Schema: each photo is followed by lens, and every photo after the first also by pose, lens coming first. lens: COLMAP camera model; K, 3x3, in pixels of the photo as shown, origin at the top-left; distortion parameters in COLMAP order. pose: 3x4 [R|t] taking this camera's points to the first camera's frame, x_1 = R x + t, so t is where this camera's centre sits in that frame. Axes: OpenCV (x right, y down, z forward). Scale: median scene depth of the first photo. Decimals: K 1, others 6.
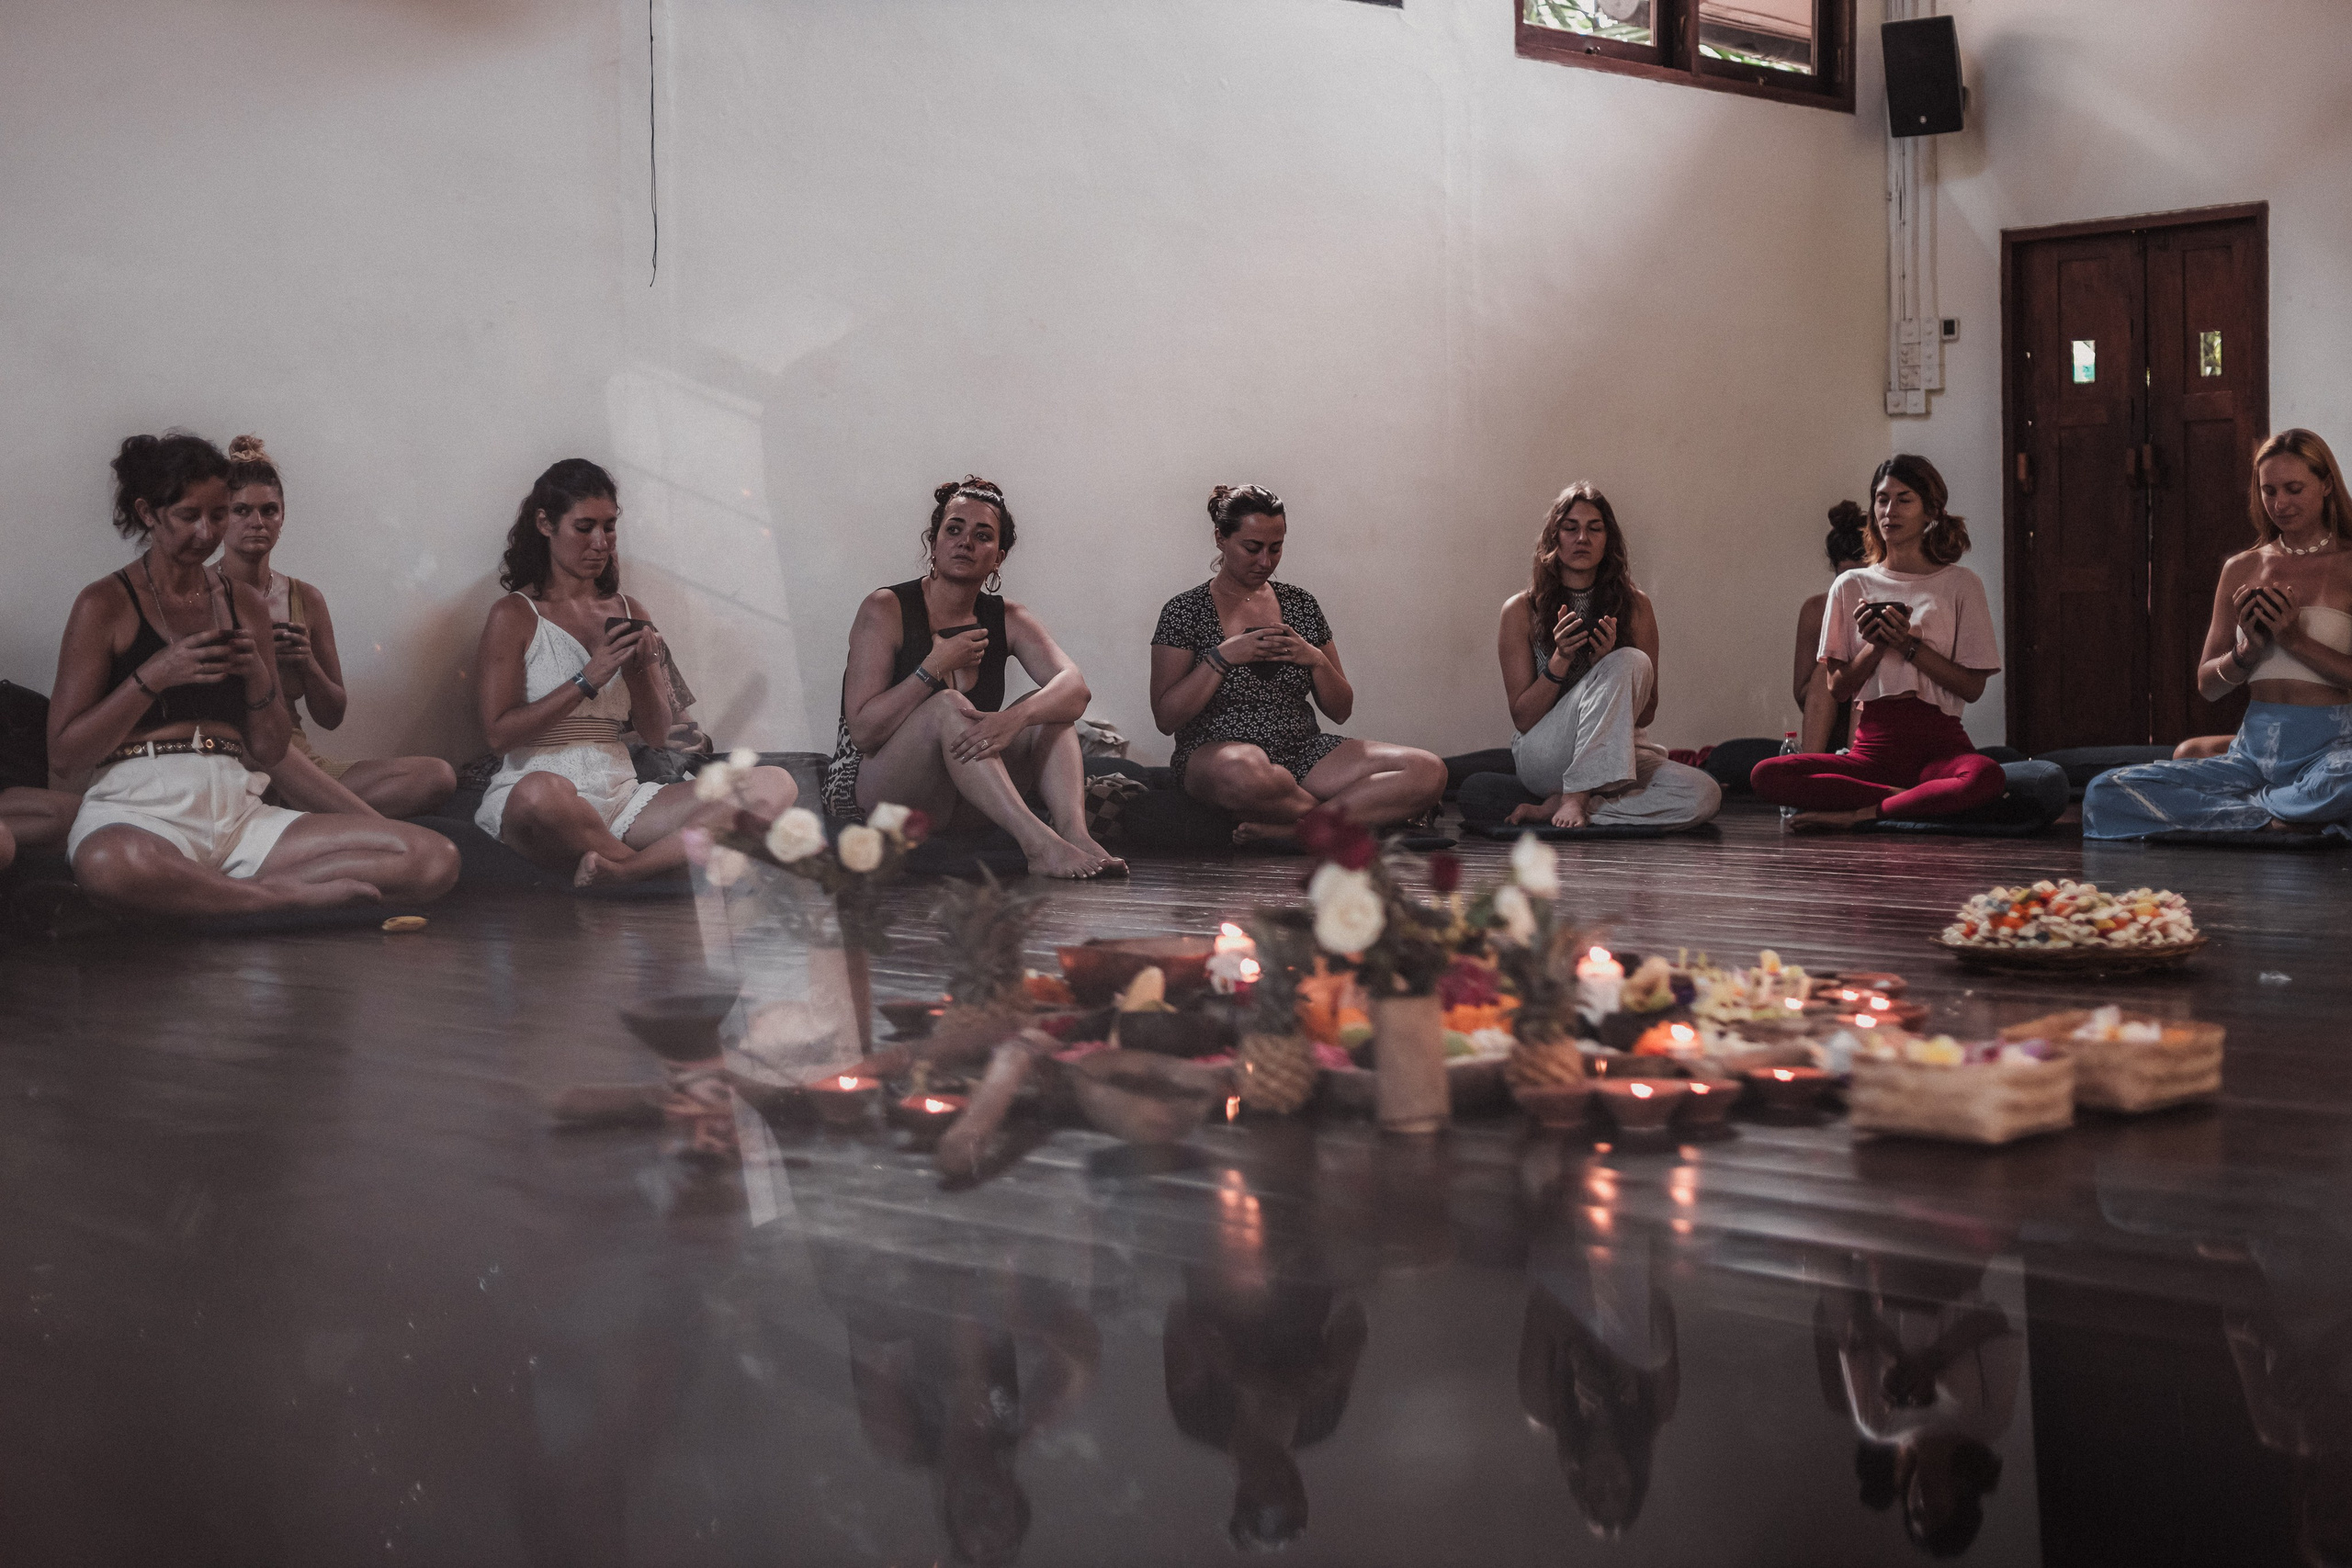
lens RADIAL K [[3476.3, 0, 1176.0], [0, 3476.3, 784.0], [0, 0, 1]] dist [0.026826, -0.142581]
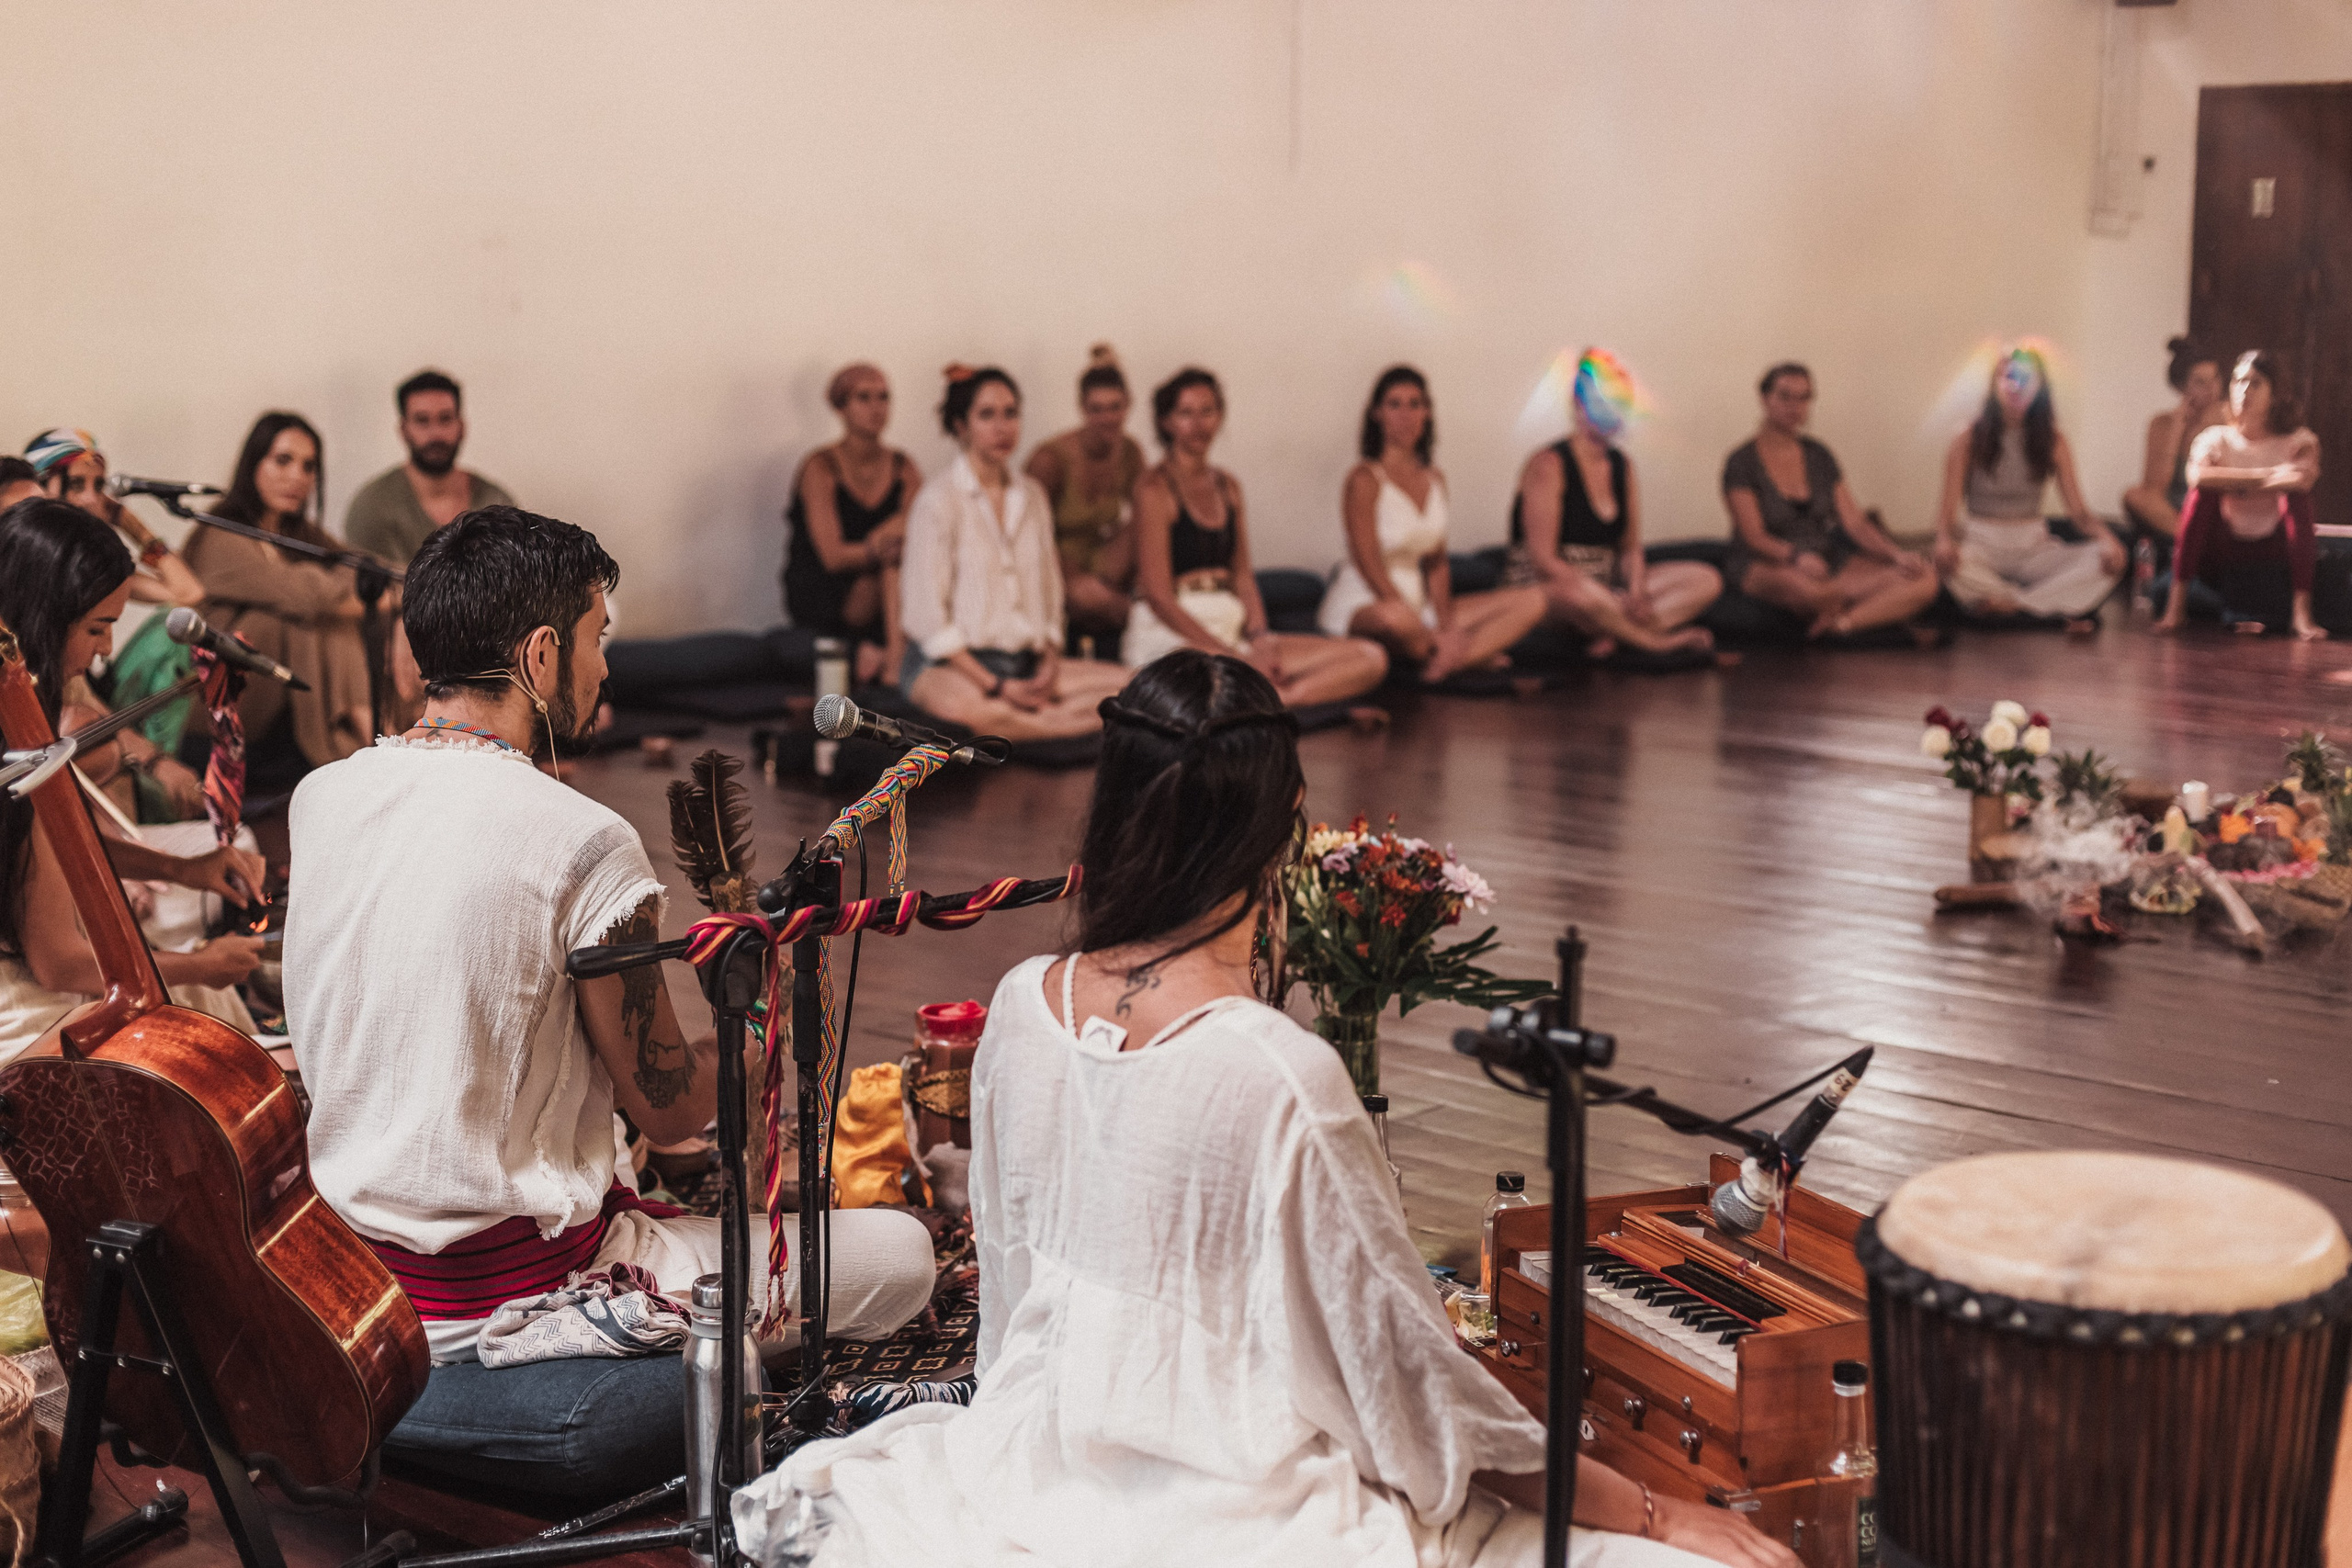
lens RADIAL K [[3476.3, 0, 1176.0], [0, 3476.3, 784.0], [0, 0, 1]] dist [0.026826, -0.142581]
pose [[0.997960, 0.014135, 0.062259, -0.505293], [-0.020952, 0.993684, 0.110238, -0.114655], [-0.060307, -0.111318, 0.991953, -0.554971]]
